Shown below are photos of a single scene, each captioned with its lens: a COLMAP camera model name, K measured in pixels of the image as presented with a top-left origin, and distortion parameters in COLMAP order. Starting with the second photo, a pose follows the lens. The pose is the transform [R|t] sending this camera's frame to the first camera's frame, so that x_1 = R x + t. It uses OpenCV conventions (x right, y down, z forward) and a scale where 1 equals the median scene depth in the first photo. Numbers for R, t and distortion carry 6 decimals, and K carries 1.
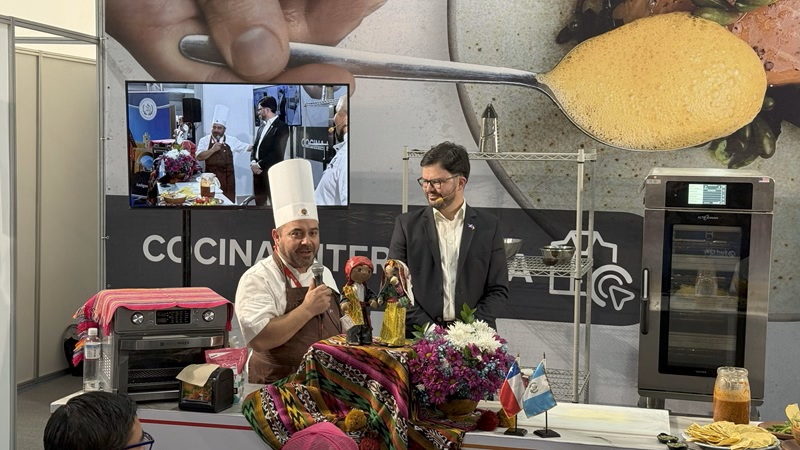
lens RADIAL K [[1097.5, 0, 400.4], [0, 1097.5, 228.2], [0, 0, 1]] dist [0.132234, -0.042370]
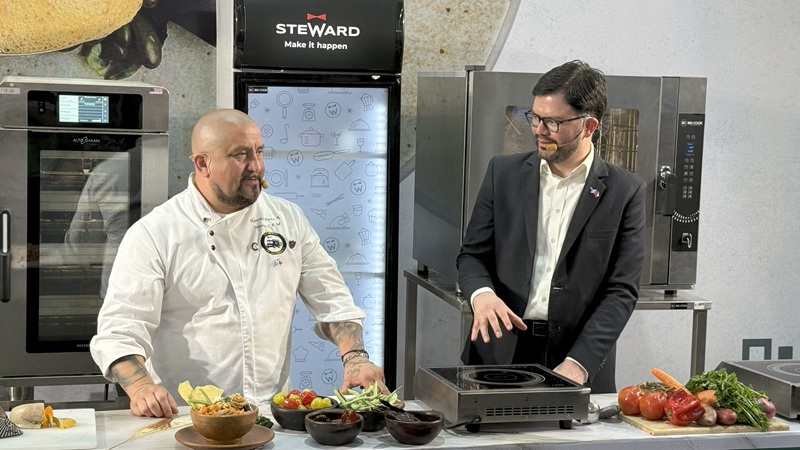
lens RADIAL K [[1279.8, 0, 400.0], [0, 1279.8, 225.0], [0, 0, 1]] dist [0.126729, 0.000956]
pose [[0.865633, -0.042936, 0.498835, 0.023650], [0.021688, 0.998597, 0.048317, 0.009976], [-0.500209, -0.031006, 0.865349, 0.137507]]
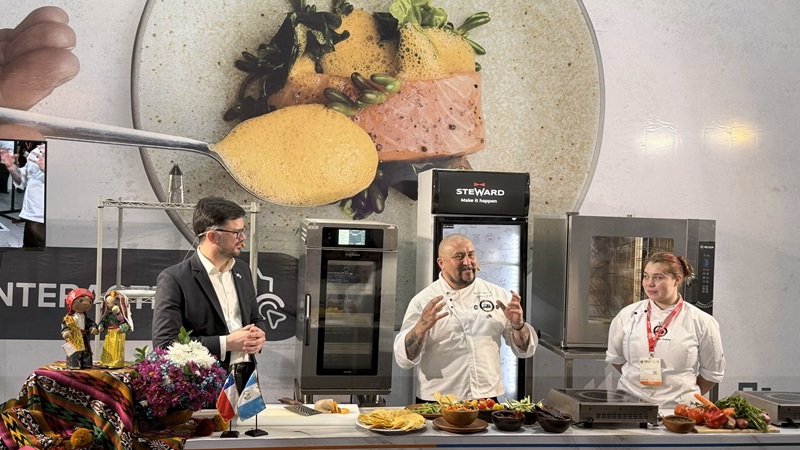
lens RADIAL K [[806.5, 0, 400.0], [0, 806.5, 225.0], [0, 0, 1]] dist [0.177060, -0.394325]
pose [[0.917103, 0.010409, 0.398515, -0.057609], [0.012338, 0.998439, -0.054472, 0.008363], [-0.398460, 0.054874, 0.915543, 0.085051]]
